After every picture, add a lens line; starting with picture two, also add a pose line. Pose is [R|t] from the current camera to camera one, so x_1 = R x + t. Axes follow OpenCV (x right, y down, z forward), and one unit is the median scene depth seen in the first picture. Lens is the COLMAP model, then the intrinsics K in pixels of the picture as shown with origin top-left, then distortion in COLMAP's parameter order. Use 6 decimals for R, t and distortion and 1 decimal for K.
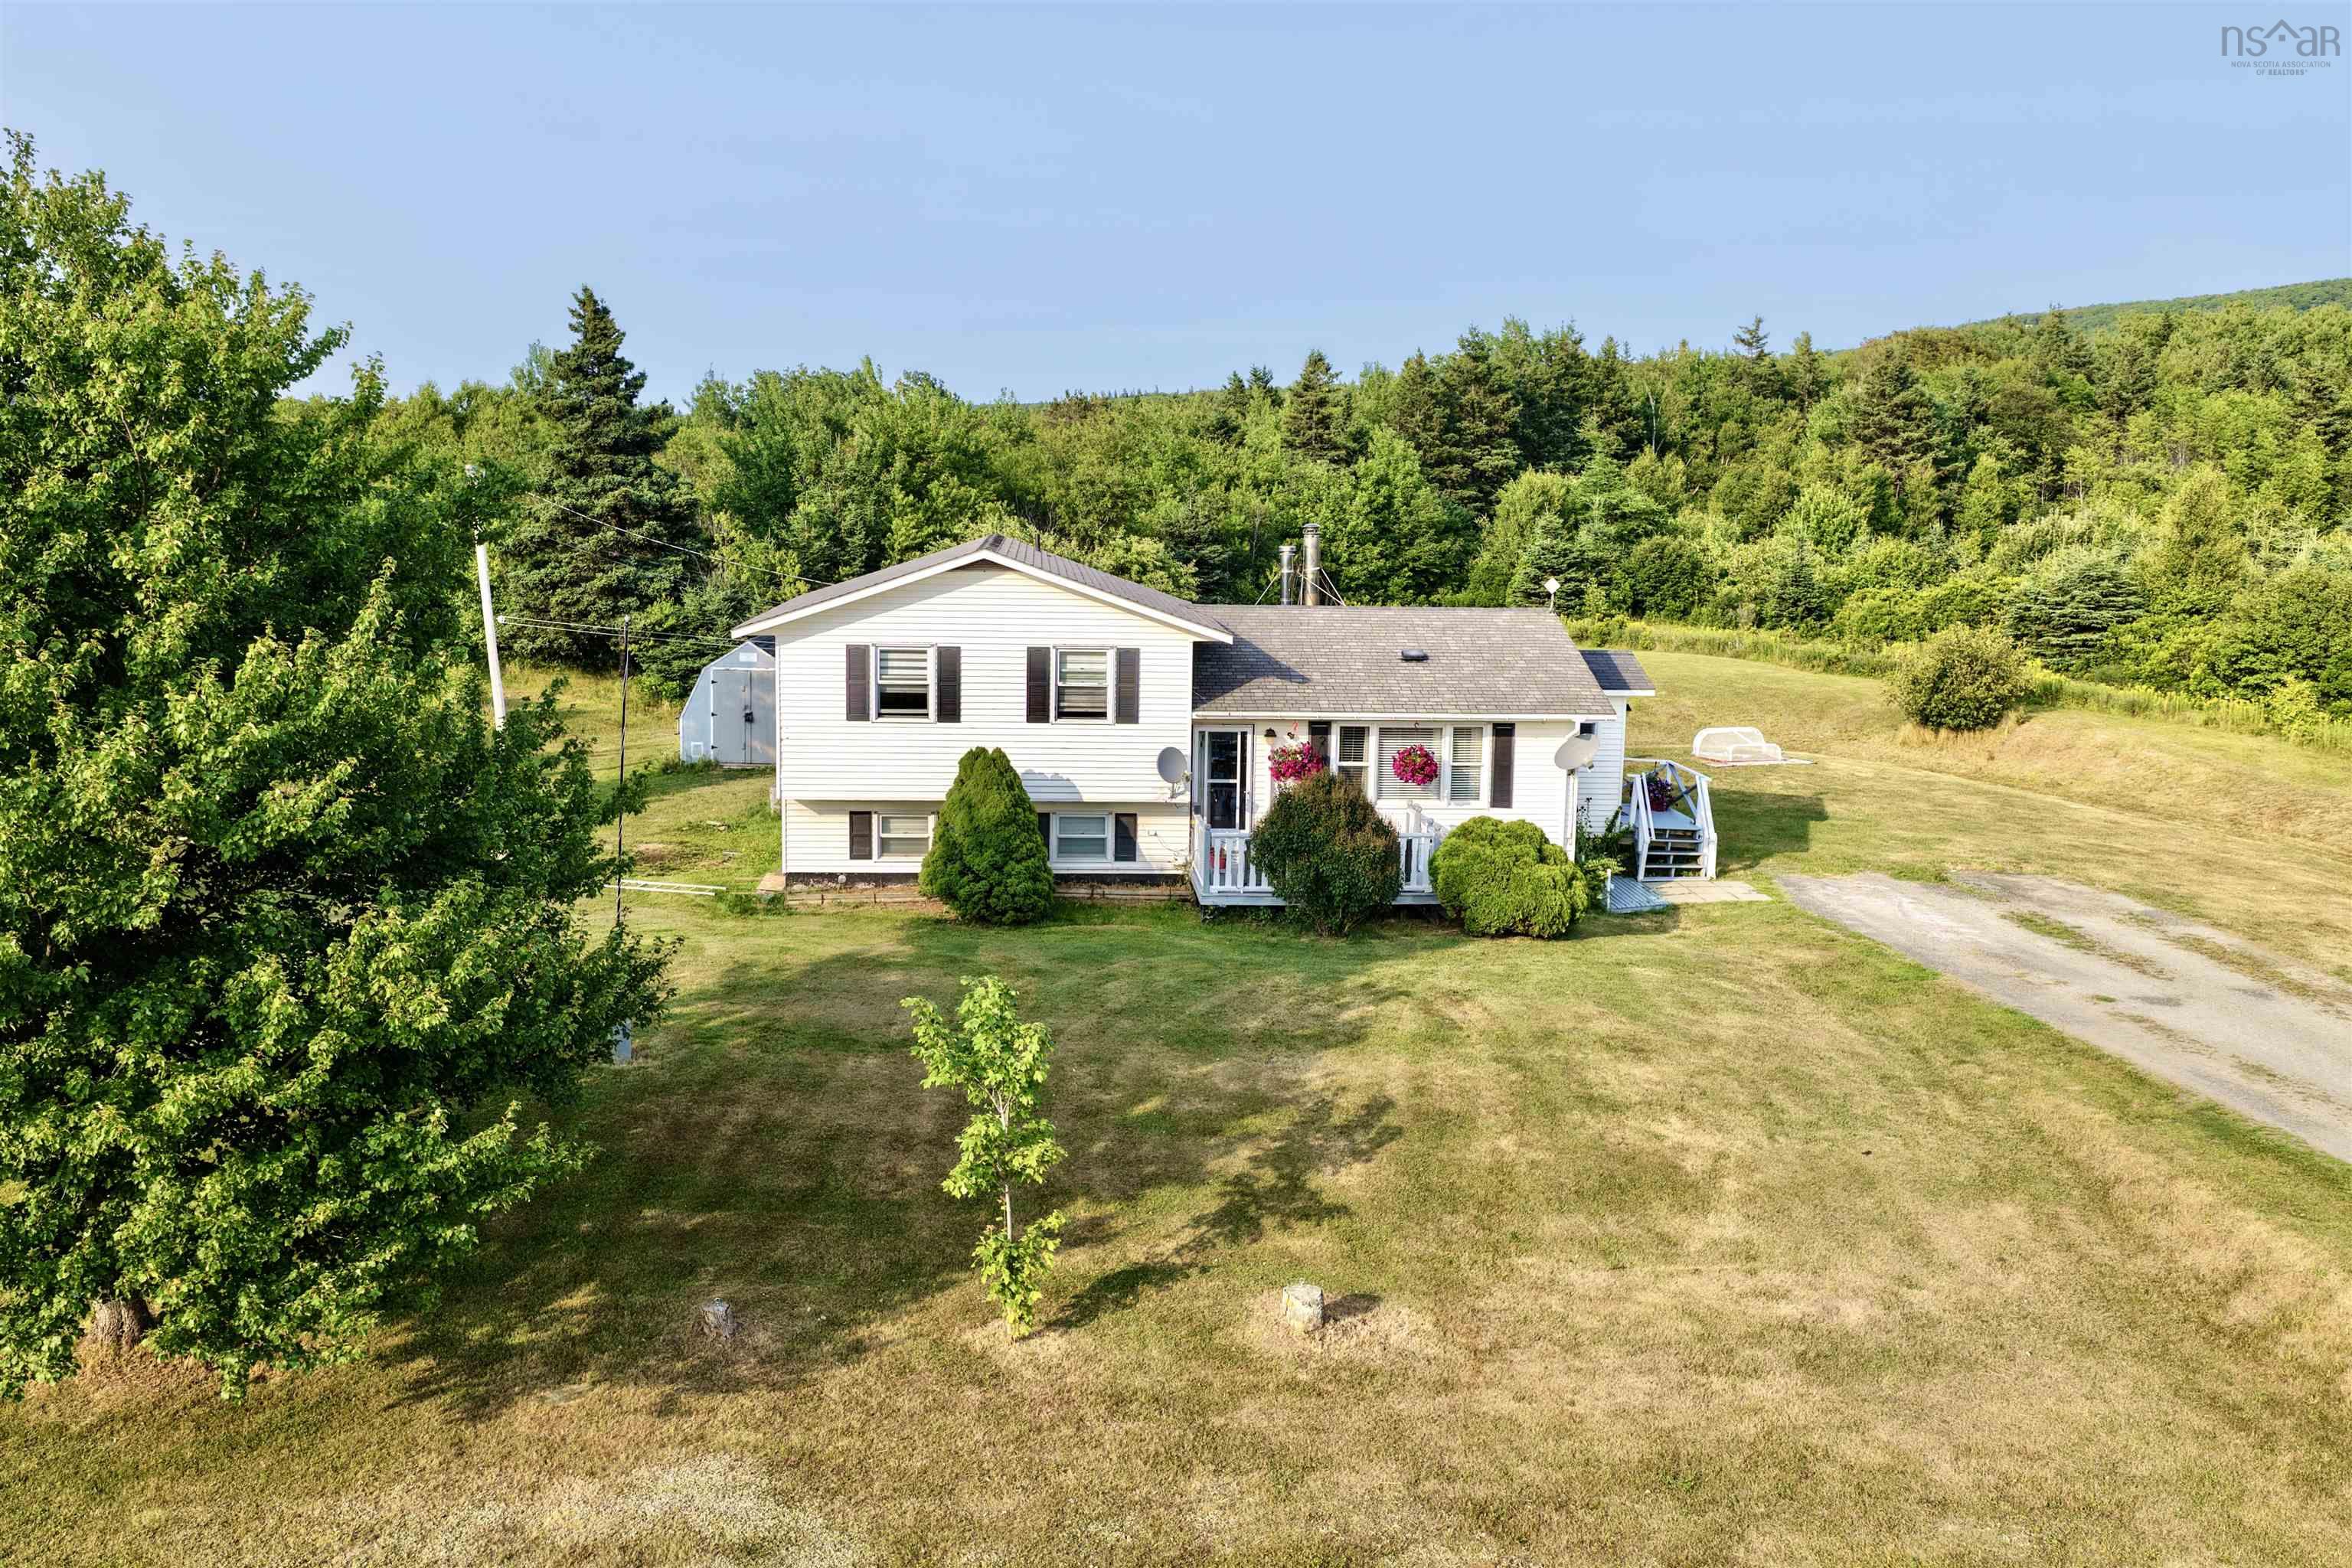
lens RADIAL K [[2075.1, 0, 1176.0], [0, 2075.1, 784.0], [0, 0, 1]] dist [0.002862, 0.001056]
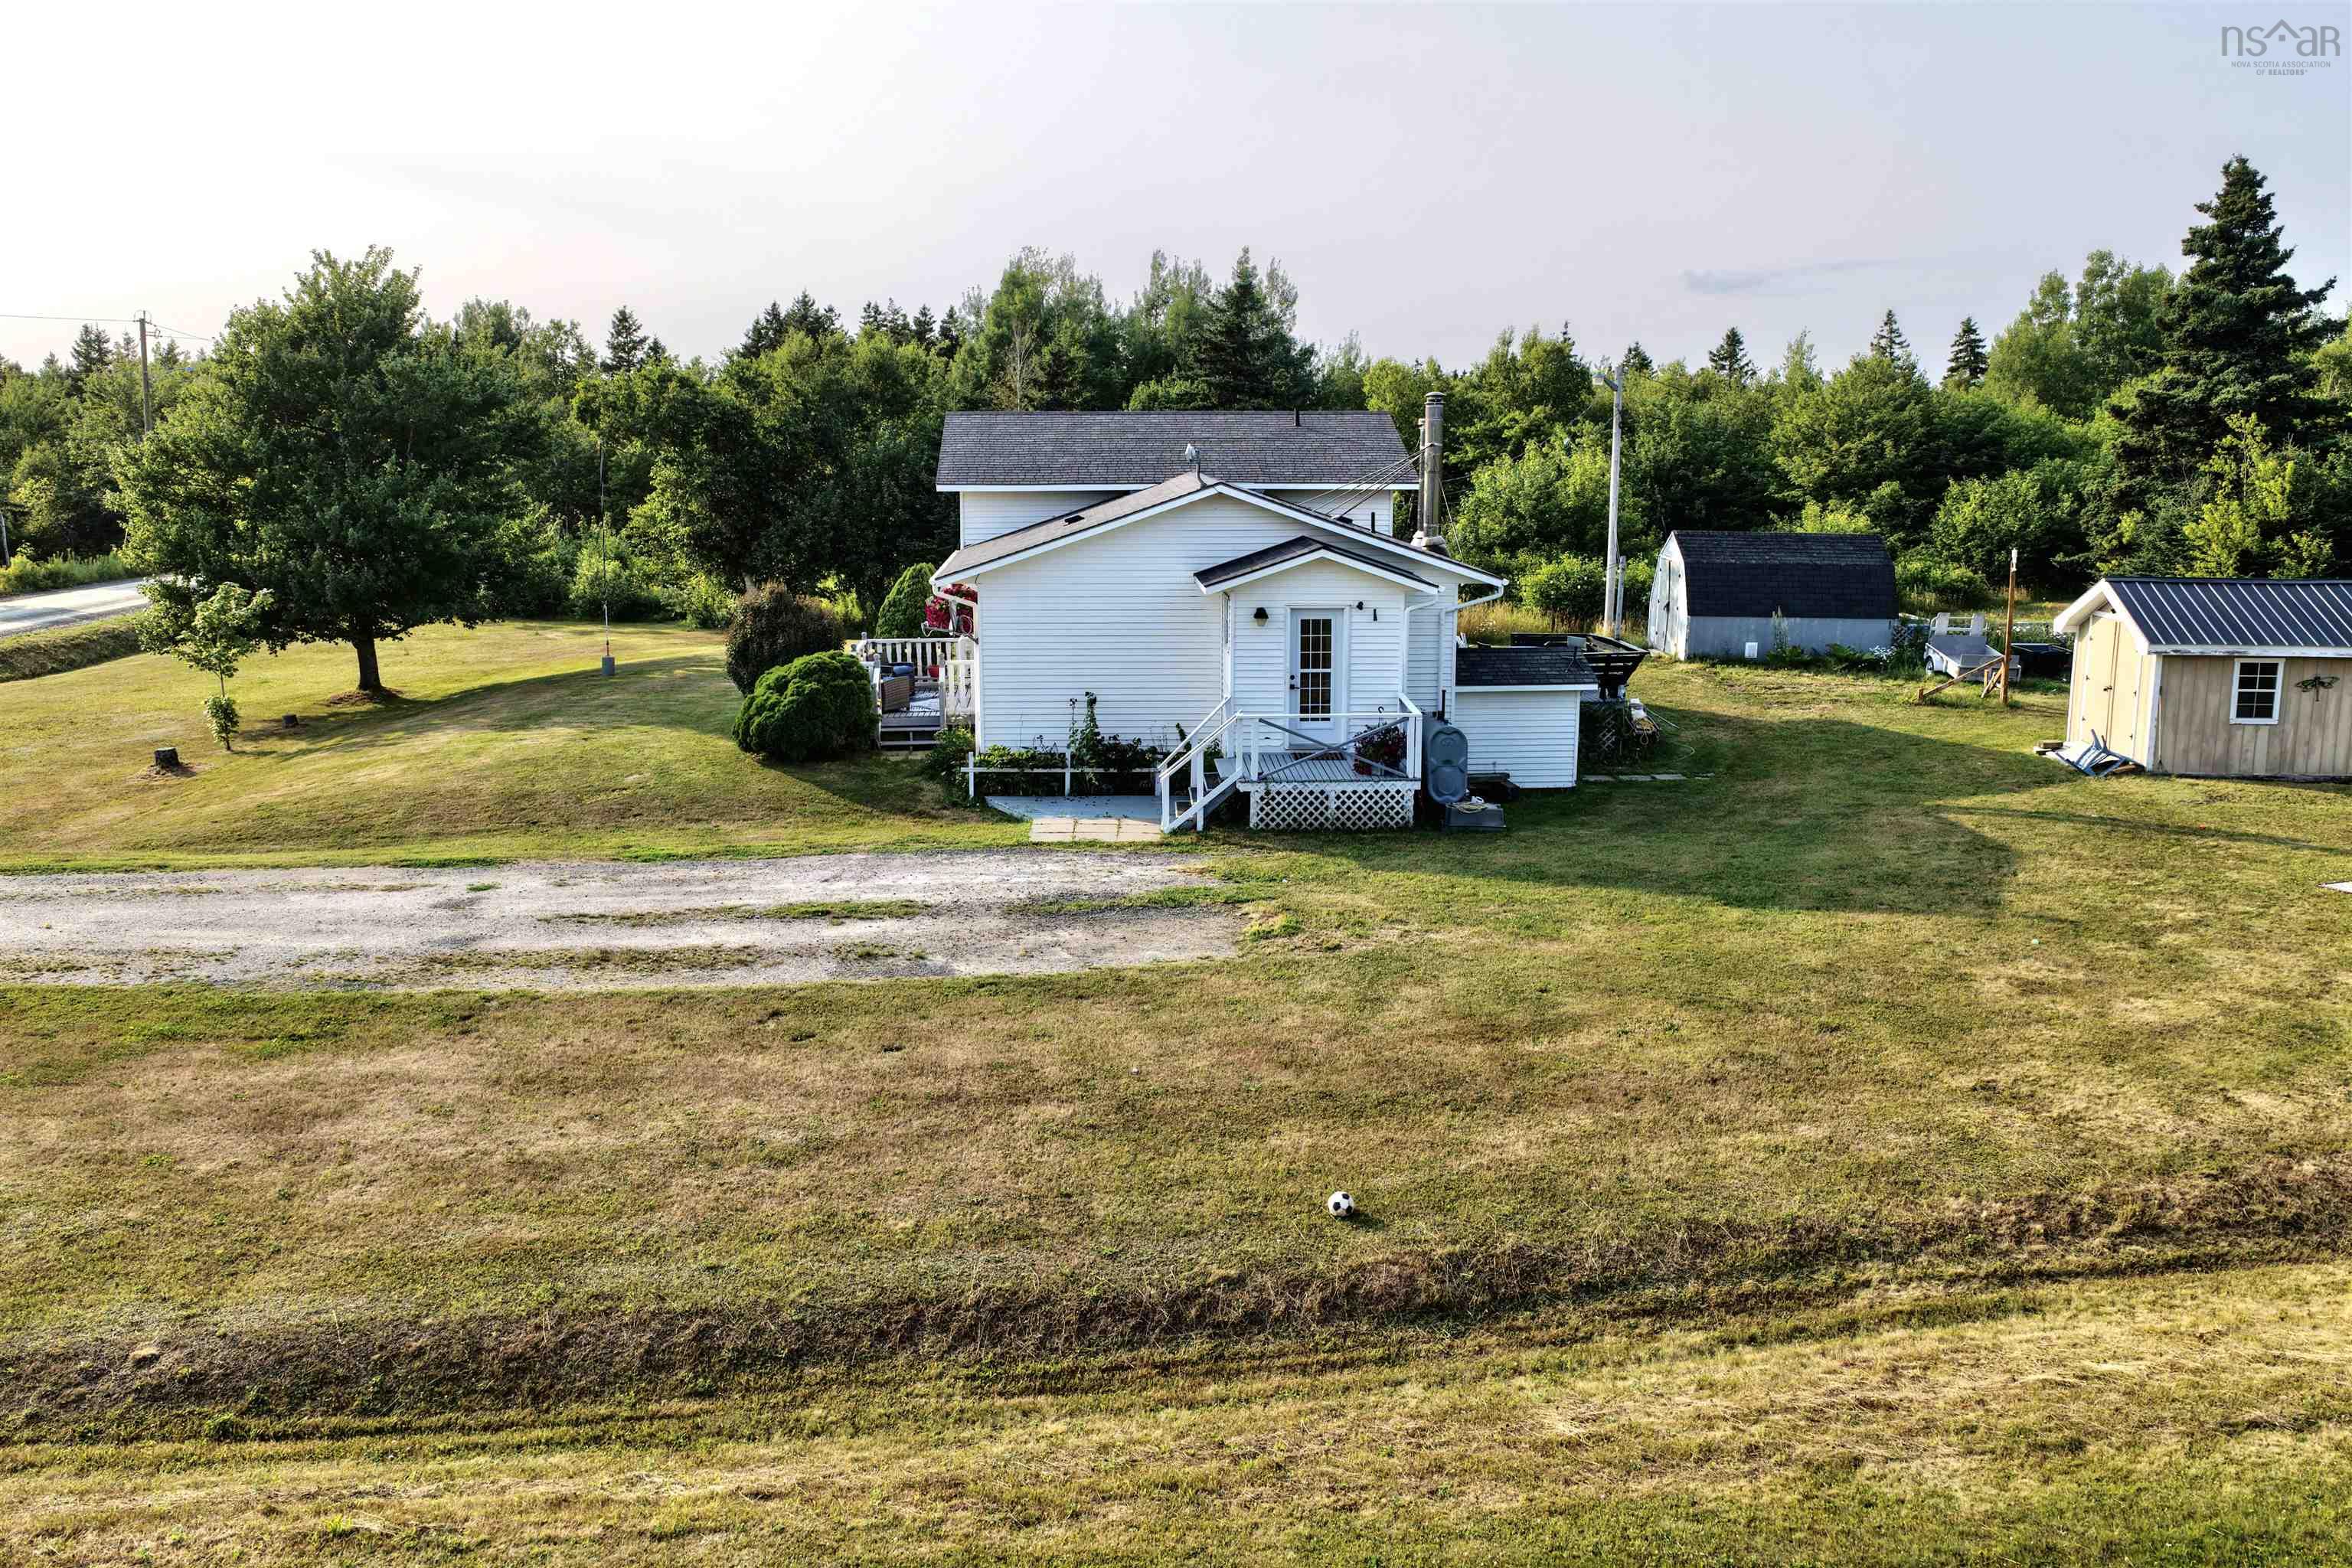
lens RADIAL K [[1893.8, 0, 1176.0], [0, 1893.8, 784.0], [0, 0, 1]] dist [0.059024, 0.000887]
pose [[0.004368, 0.175114, -0.984539, 1.078412], [-0.147189, 0.973937, 0.172575, -0.106803], [0.989099, 0.144159, 0.030029, 1.079896]]
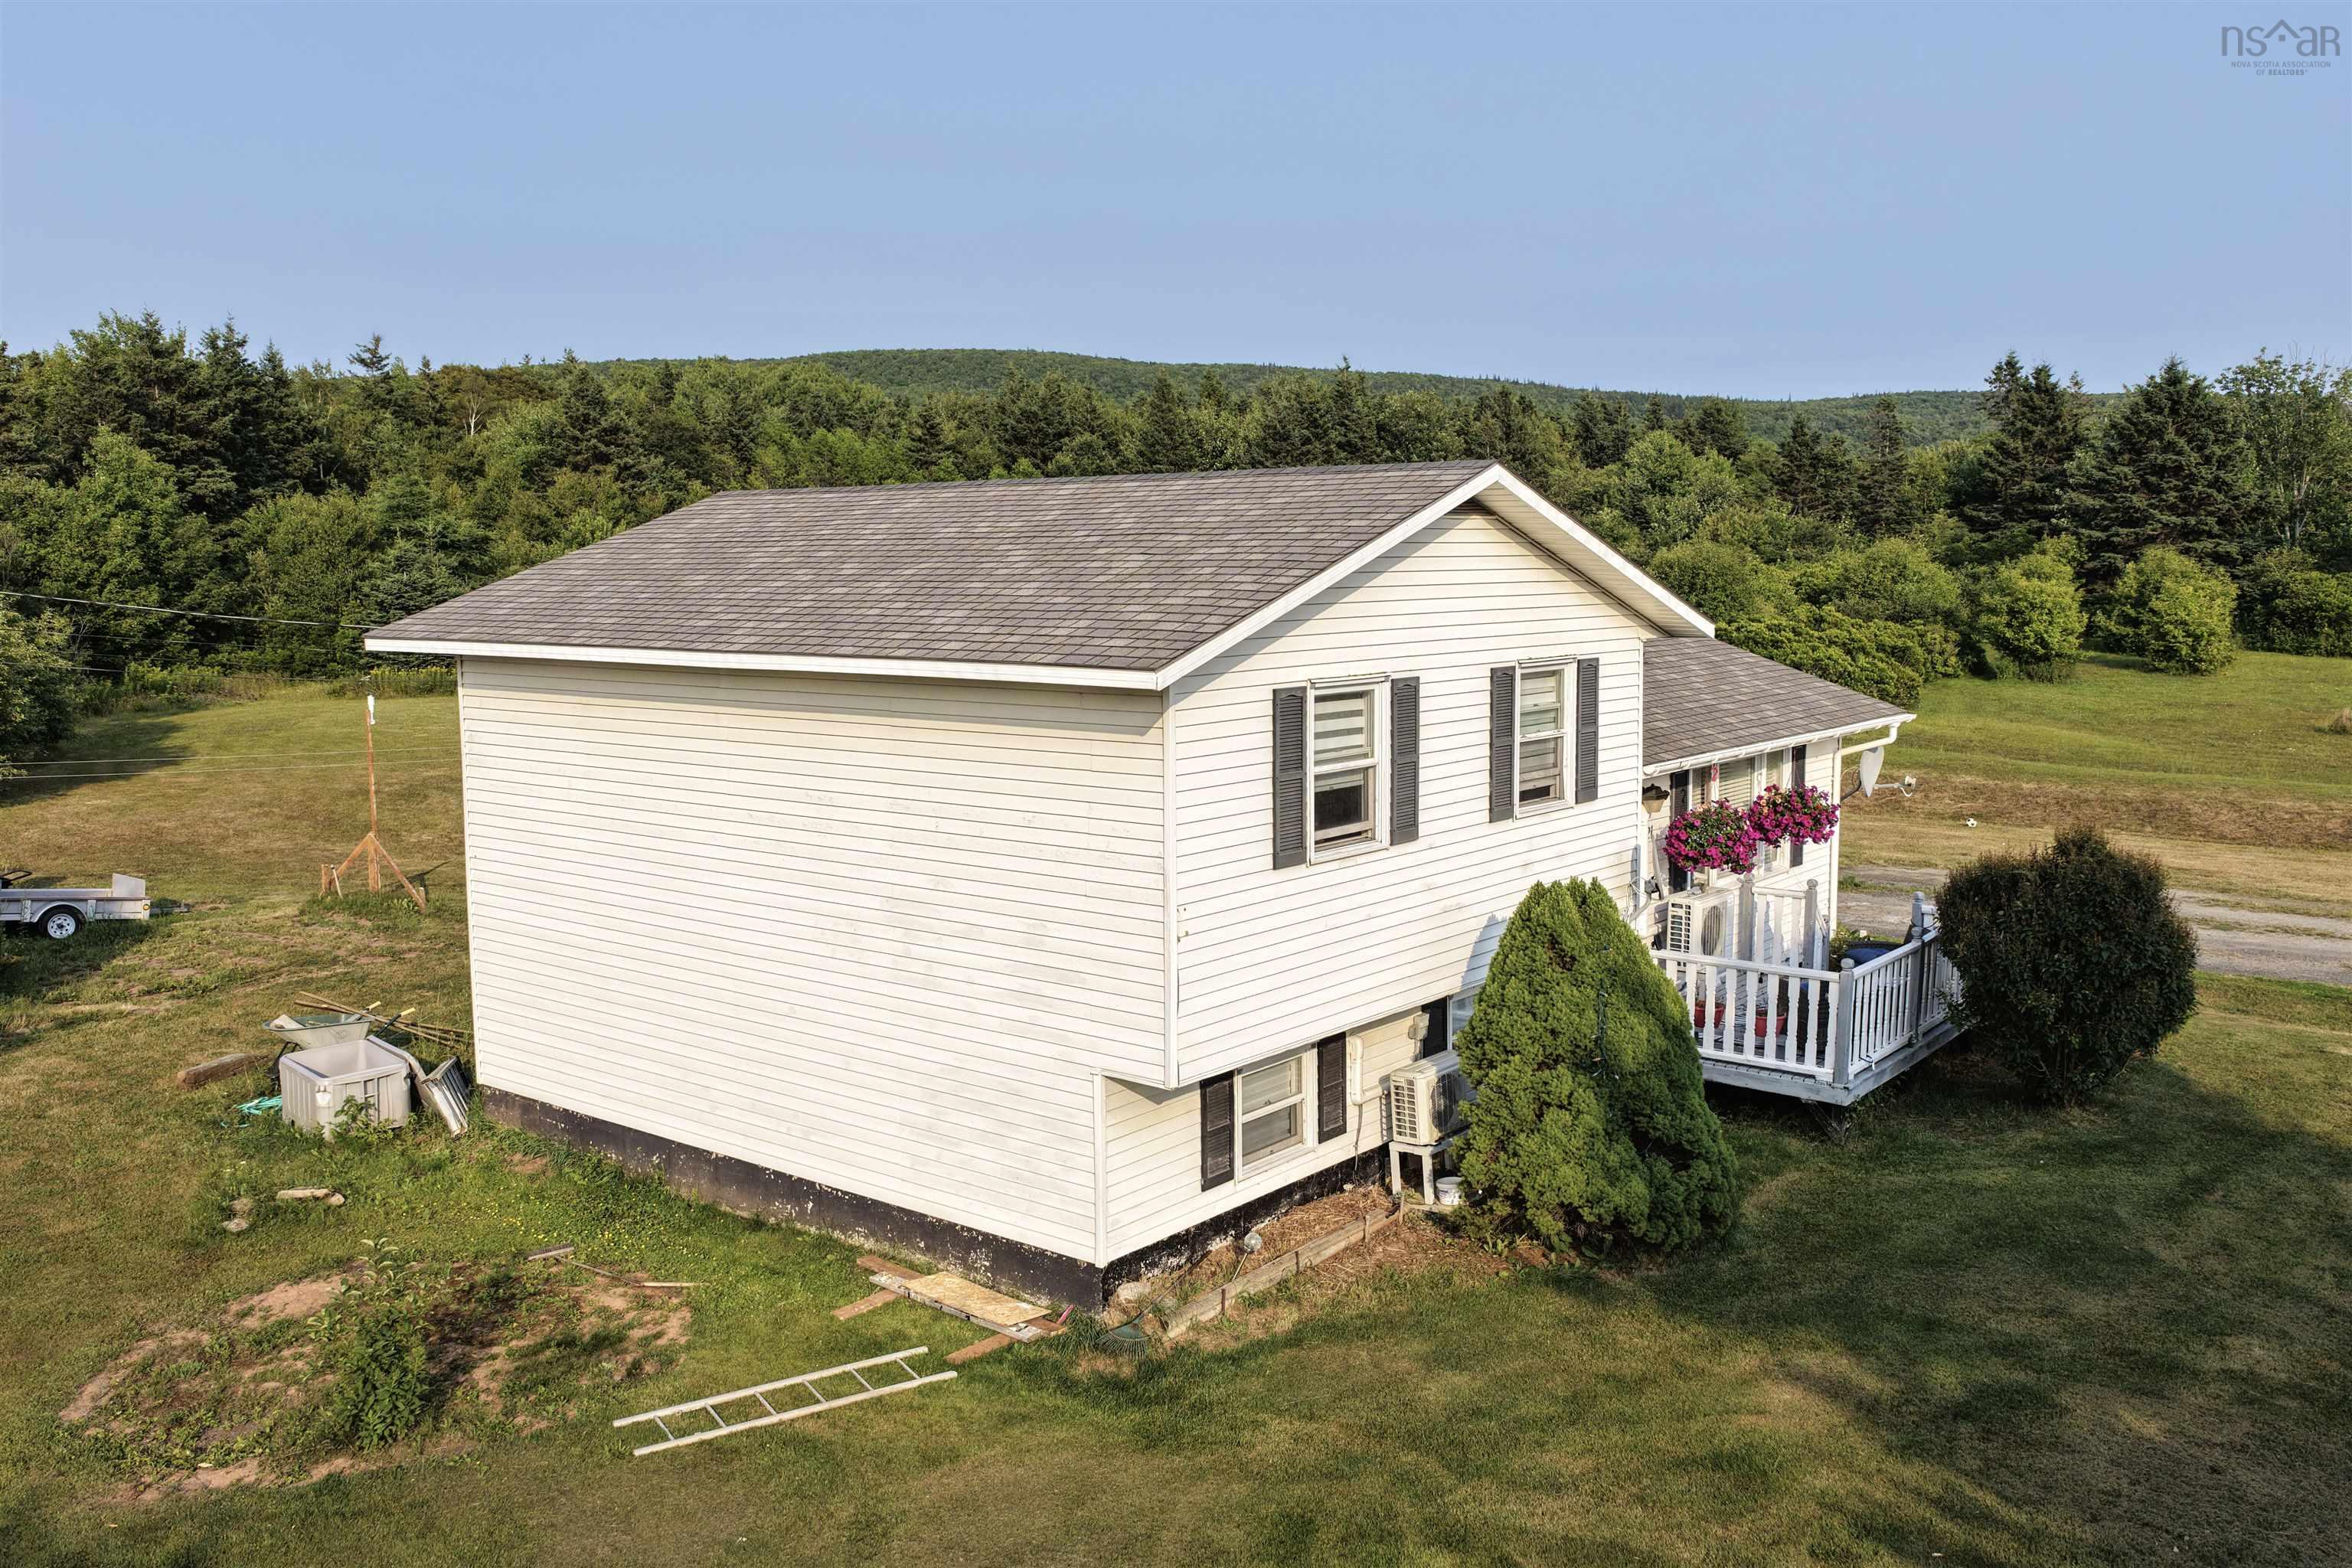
lens RADIAL K [[1942.9, 0, 1176.0], [0, 1942.9, 784.0], [0, 0, 1]] dist [-0.006283, -0.002173]
pose [[0.673090, -0.108414, 0.731571, -0.445699], [0.125337, 0.991610, 0.031632, -0.061199], [-0.728862, 0.070402, 0.681031, 0.720718]]
